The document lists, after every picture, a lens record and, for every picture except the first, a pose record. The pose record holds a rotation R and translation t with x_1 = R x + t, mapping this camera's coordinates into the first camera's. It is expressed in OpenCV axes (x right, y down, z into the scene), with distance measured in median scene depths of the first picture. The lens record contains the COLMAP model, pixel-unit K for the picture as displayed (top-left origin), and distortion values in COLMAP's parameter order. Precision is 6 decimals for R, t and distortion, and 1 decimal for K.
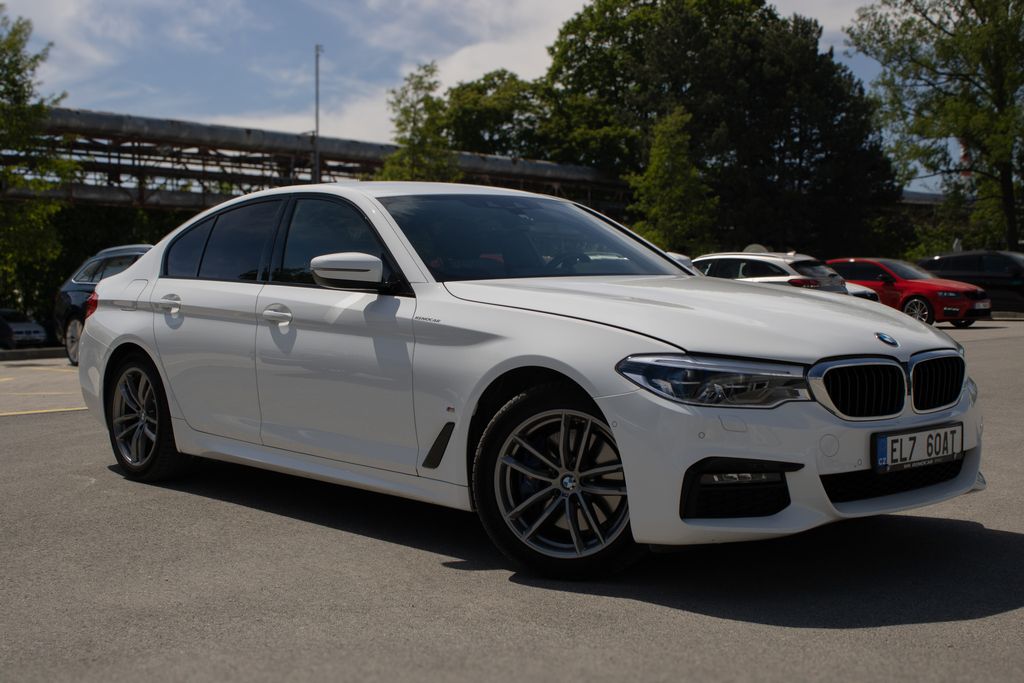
lens RADIAL K [[1303.5, 0, 512.0], [0, 1303.5, 341.5], [0, 0, 1]] dist [-0.022304, 0.008451]
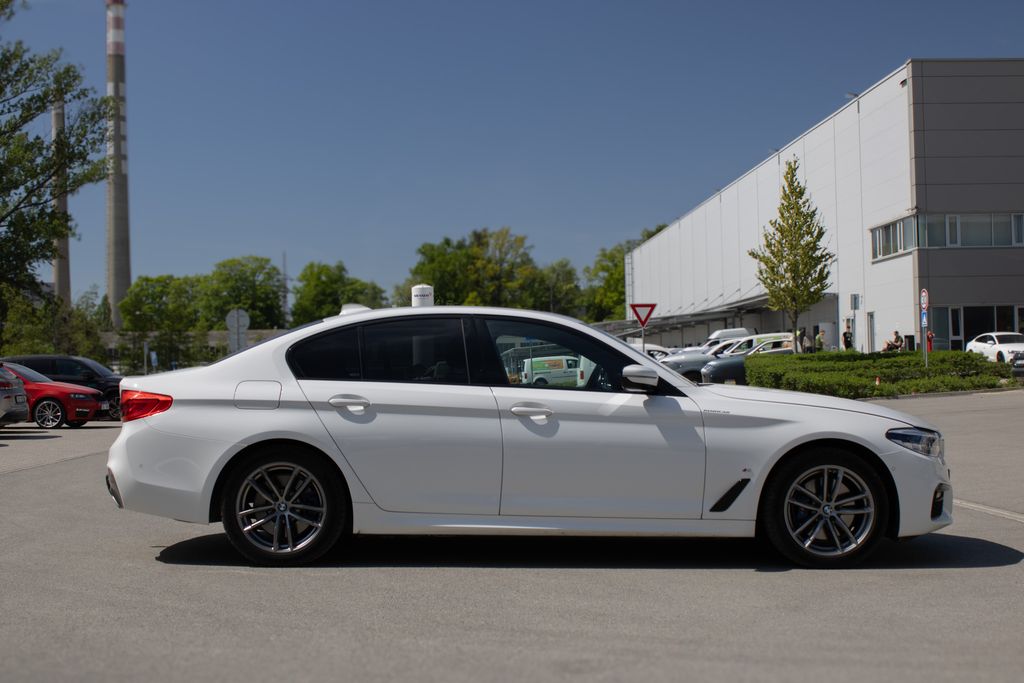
lens RADIAL K [[1303.5, 0, 512.0], [0, 1303.5, 341.5], [0, 0, 1]] dist [-0.022304, 0.008451]
pose [[0.664483, 0.032489, 0.746597, -1.223241], [0.026336, 0.997416, -0.066843, -0.003025], [-0.746839, 0.064078, 0.661910, 0.168843]]
